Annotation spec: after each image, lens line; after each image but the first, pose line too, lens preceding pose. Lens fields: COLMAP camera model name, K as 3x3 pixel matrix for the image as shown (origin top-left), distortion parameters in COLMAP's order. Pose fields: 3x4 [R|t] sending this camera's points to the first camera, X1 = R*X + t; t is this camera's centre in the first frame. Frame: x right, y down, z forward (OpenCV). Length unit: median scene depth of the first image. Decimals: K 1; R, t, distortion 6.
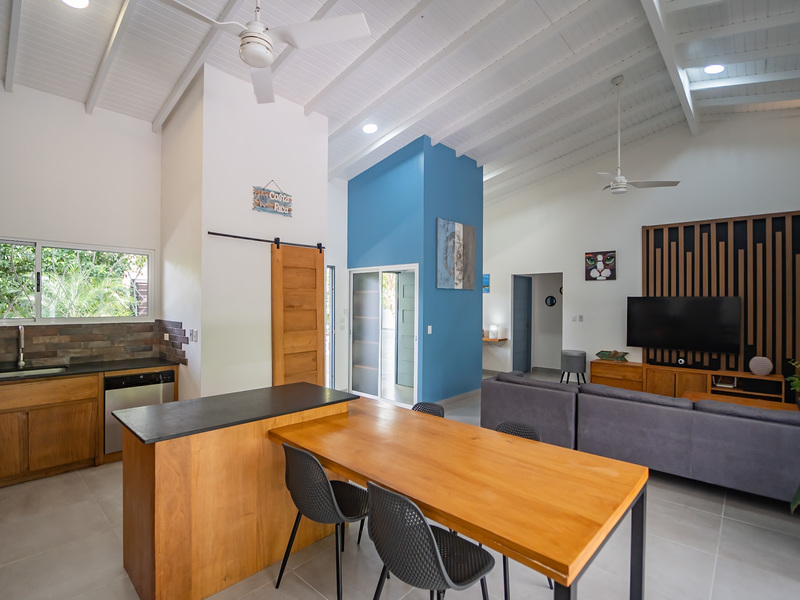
lens RADIAL K [[393.0, 0, 393.8], [0, 393.0, 302.0], [0, 0, 1]] dist [-0.018920, -0.002930]
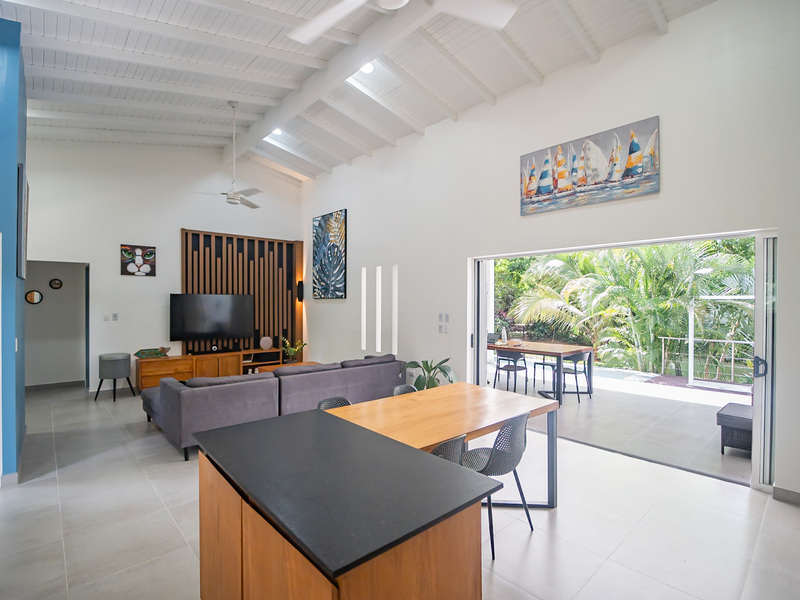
lens RADIAL K [[393.0, 0, 399.7], [0, 393.0, 301.9], [0, 0, 1]] dist [-0.018920, -0.002930]
pose [[0.080862, -0.008561, 0.996689, -0.410560], [-0.003042, 0.999956, 0.008835, -0.002857], [-0.996721, -0.003746, 0.080832, 0.331078]]
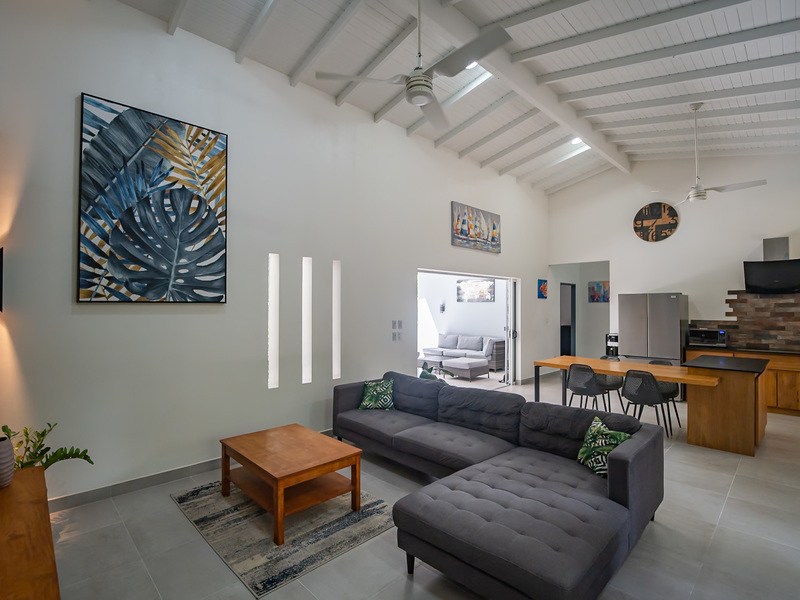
lens RADIAL K [[393.0, 0, 401.1], [0, 393.0, 300.9], [0, 0, 1]] dist [-0.018920, -0.002930]
pose [[-0.998538, -0.005250, 0.053803, 0.444717], [-0.006185, 0.999832, -0.017241, 0.001840], [-0.053704, -0.017548, -0.998403, 1.194116]]
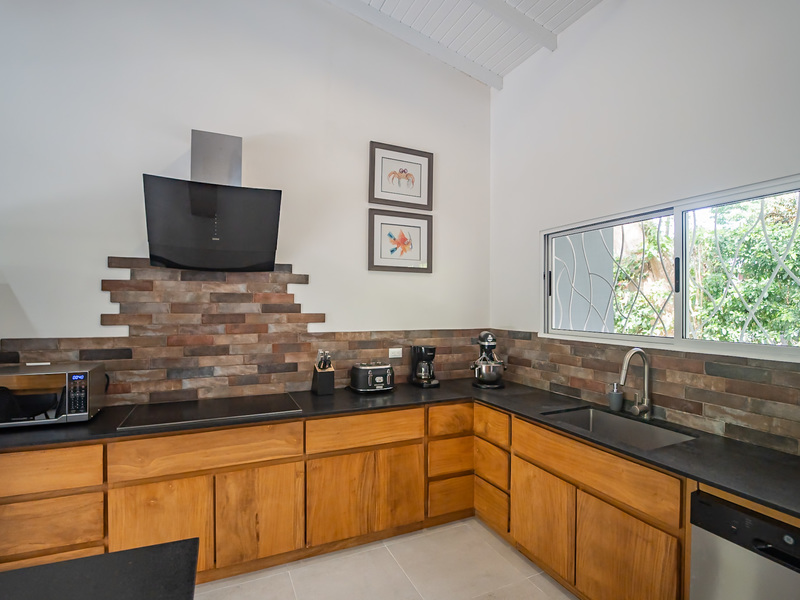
lens RADIAL K [[393.0, 0, 396.3], [0, 393.0, 303.2], [0, 0, 1]] dist [-0.018920, -0.002930]
pose [[-0.381910, -0.016173, -0.924058, -0.139669], [-0.008957, 0.999865, -0.013798, 0.000358], [0.924156, 0.003007, -0.382004, 0.510171]]
